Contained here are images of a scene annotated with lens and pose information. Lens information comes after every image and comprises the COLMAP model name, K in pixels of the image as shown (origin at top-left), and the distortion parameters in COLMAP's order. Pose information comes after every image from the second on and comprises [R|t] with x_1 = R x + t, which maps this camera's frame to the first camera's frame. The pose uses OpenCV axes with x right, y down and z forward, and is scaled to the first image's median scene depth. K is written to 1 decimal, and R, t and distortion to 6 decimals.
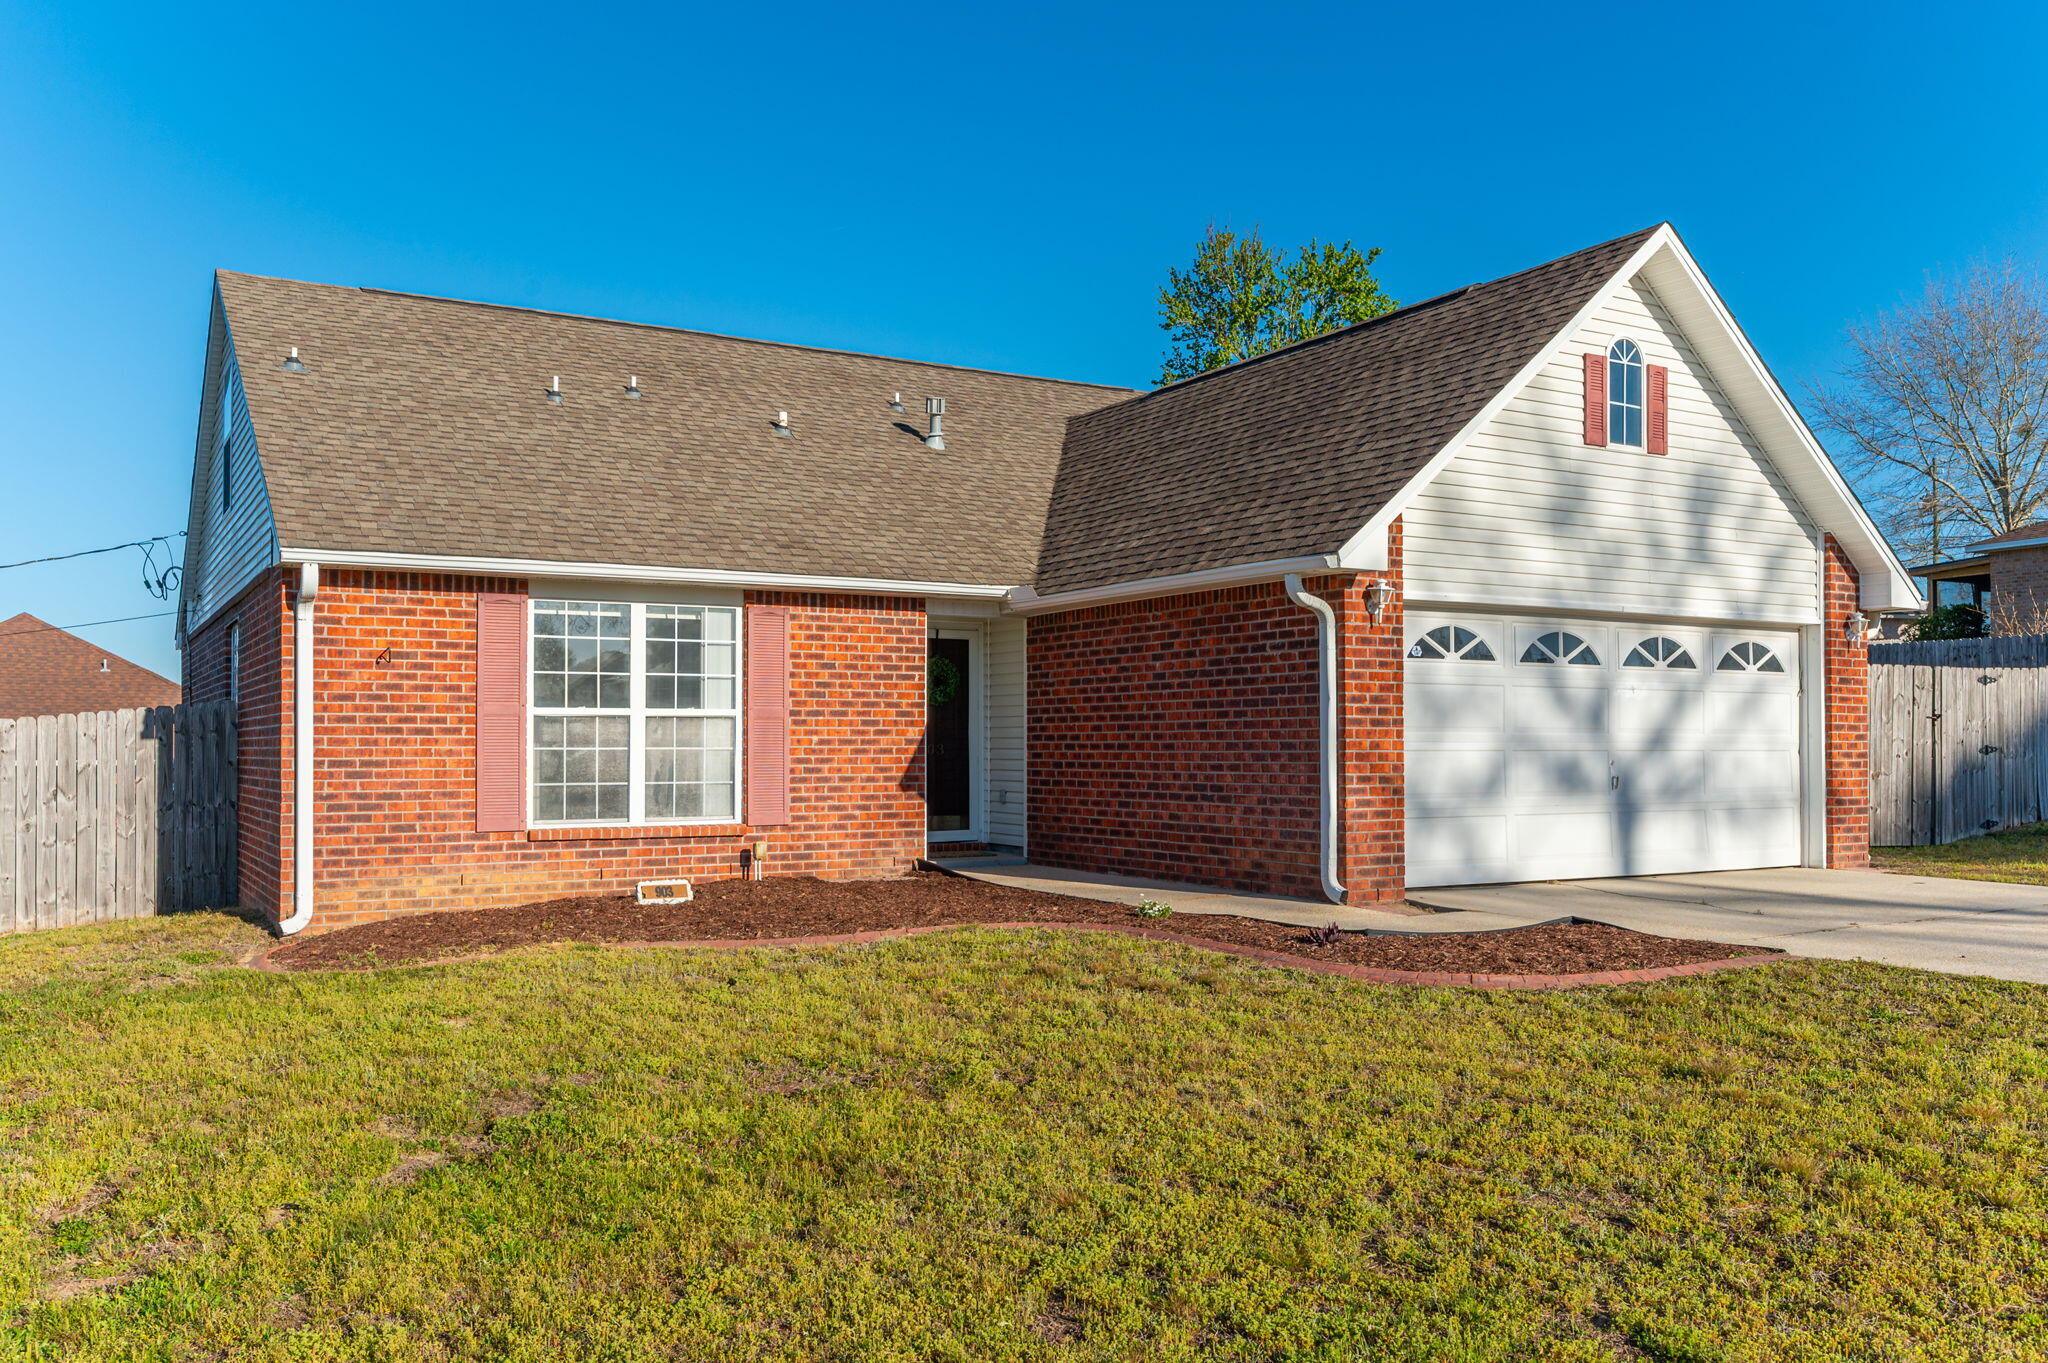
lens RADIAL K [[1661.4, 0, 1098.5], [0, 1661.4, 717.2], [0, 0, 1]] dist [-0.020654, 0.018615]
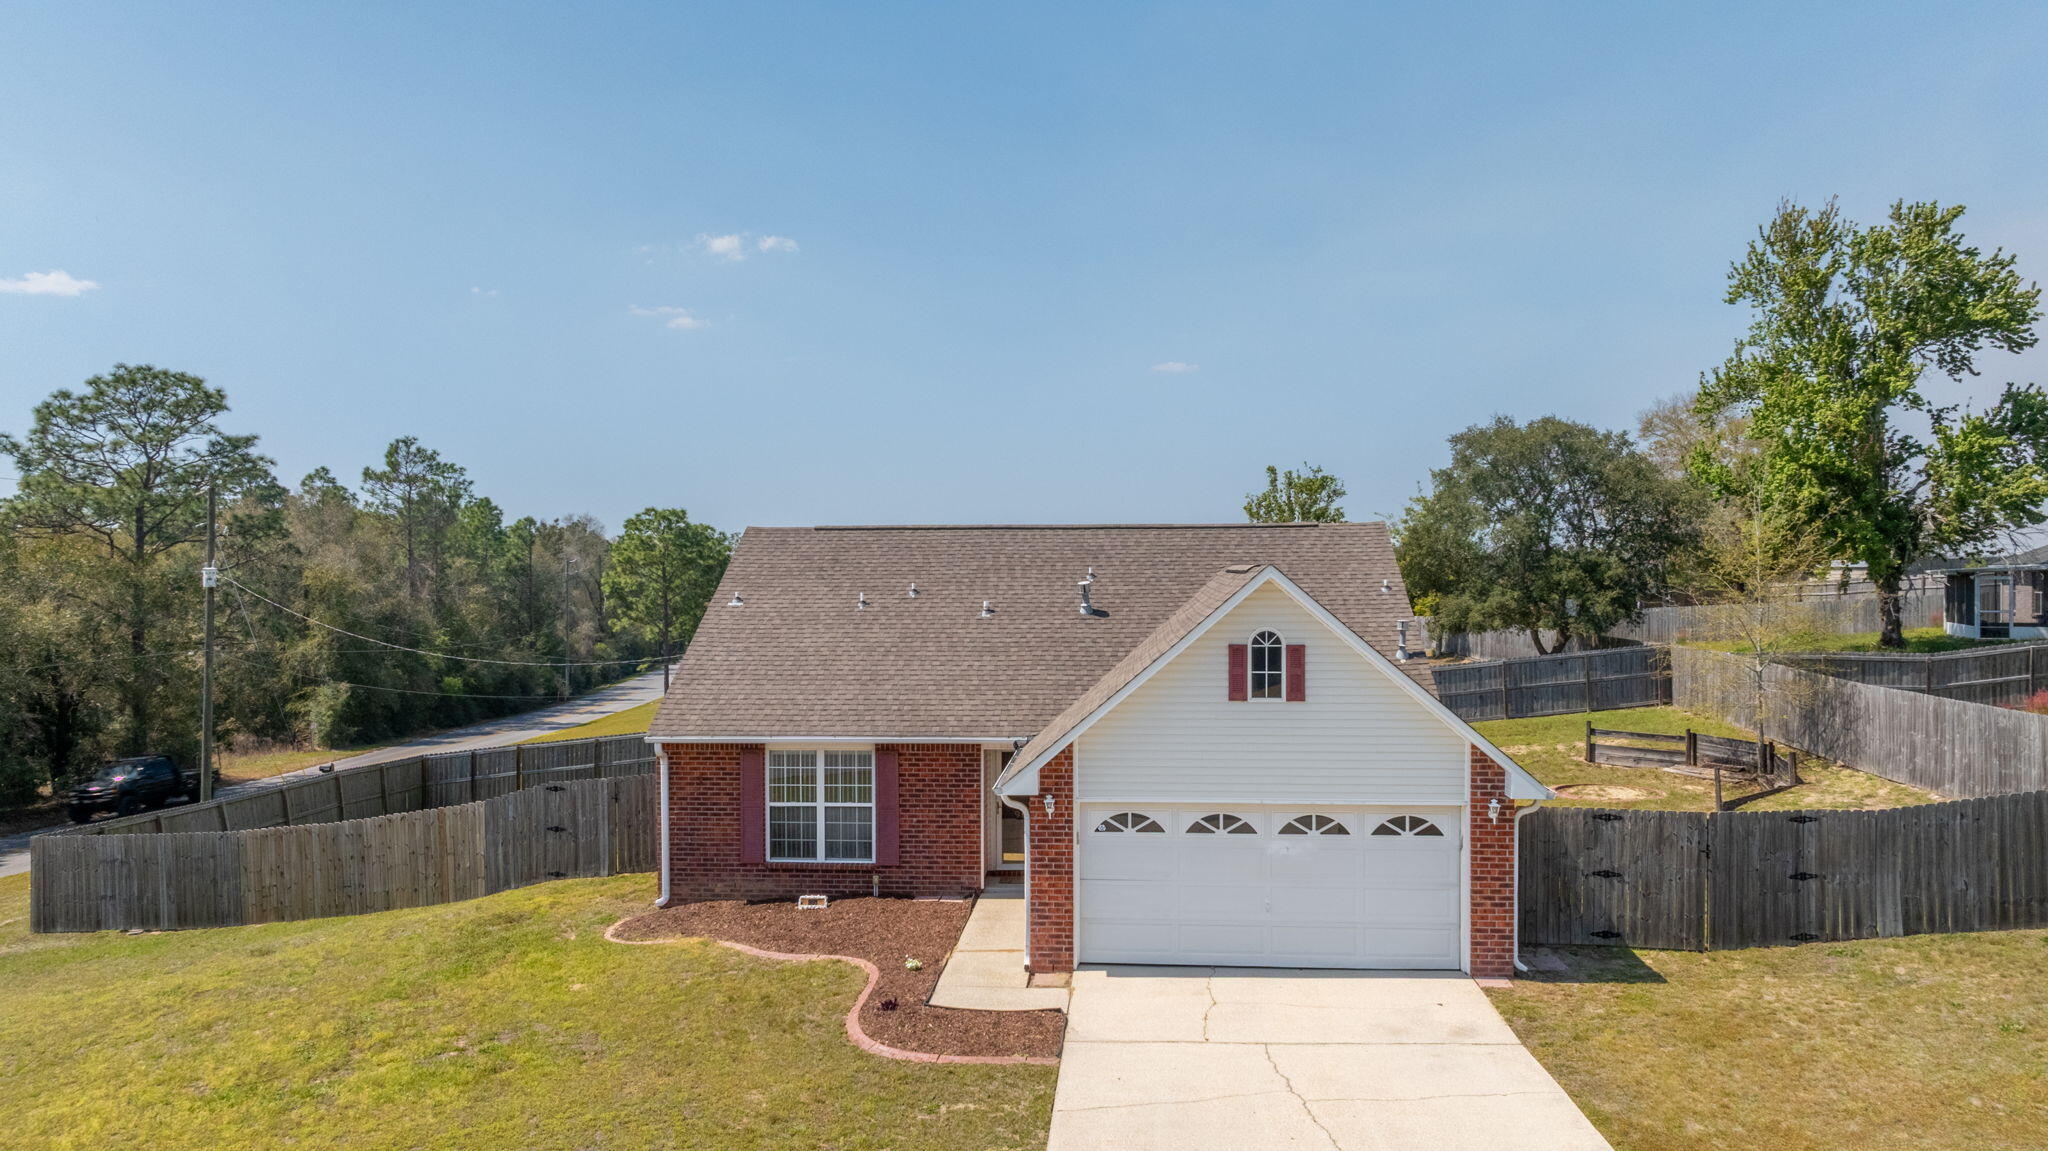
lens RADIAL K [[1453.8, 0, 1027.6], [0, 1453.8, 579.3], [0, 0, 1]] dist [-0.018669, 0.019801]
pose [[0.812701, 0.003715, -0.582669, 0.955953], [0.009209, 0.999773, 0.019219, -0.310874], [0.582608, -0.020985, 0.812483, -0.264275]]
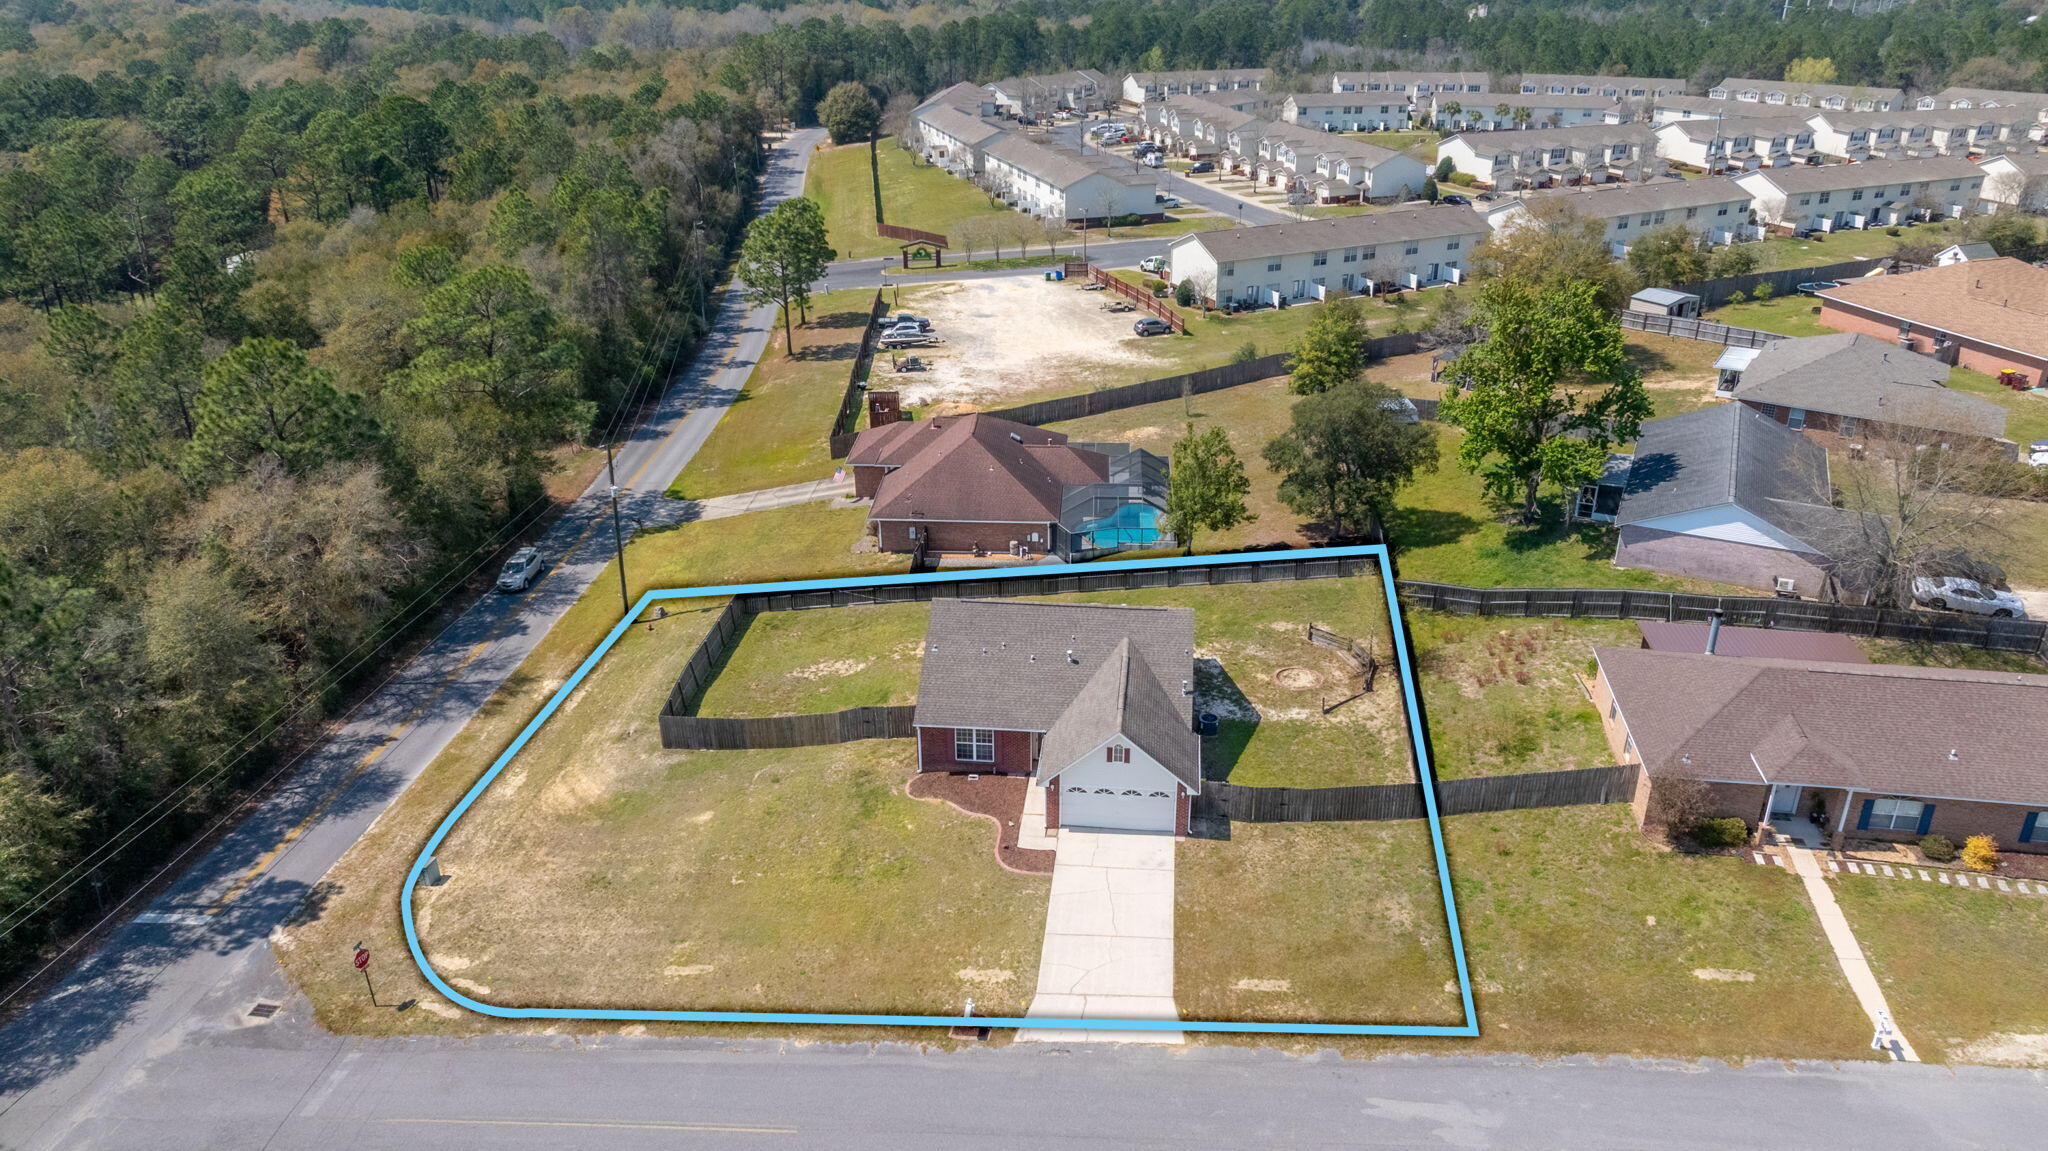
lens RADIAL K [[1453.8, 0, 1028.0], [0, 1453.8, 580.2], [0, 0, 1]] dist [-0.018669, 0.019801]
pose [[0.797811, 0.250954, -0.548196, 2.515168], [0.011021, 0.903032, 0.429432, -2.717148], [0.602806, -0.348647, 0.717683, -2.319388]]
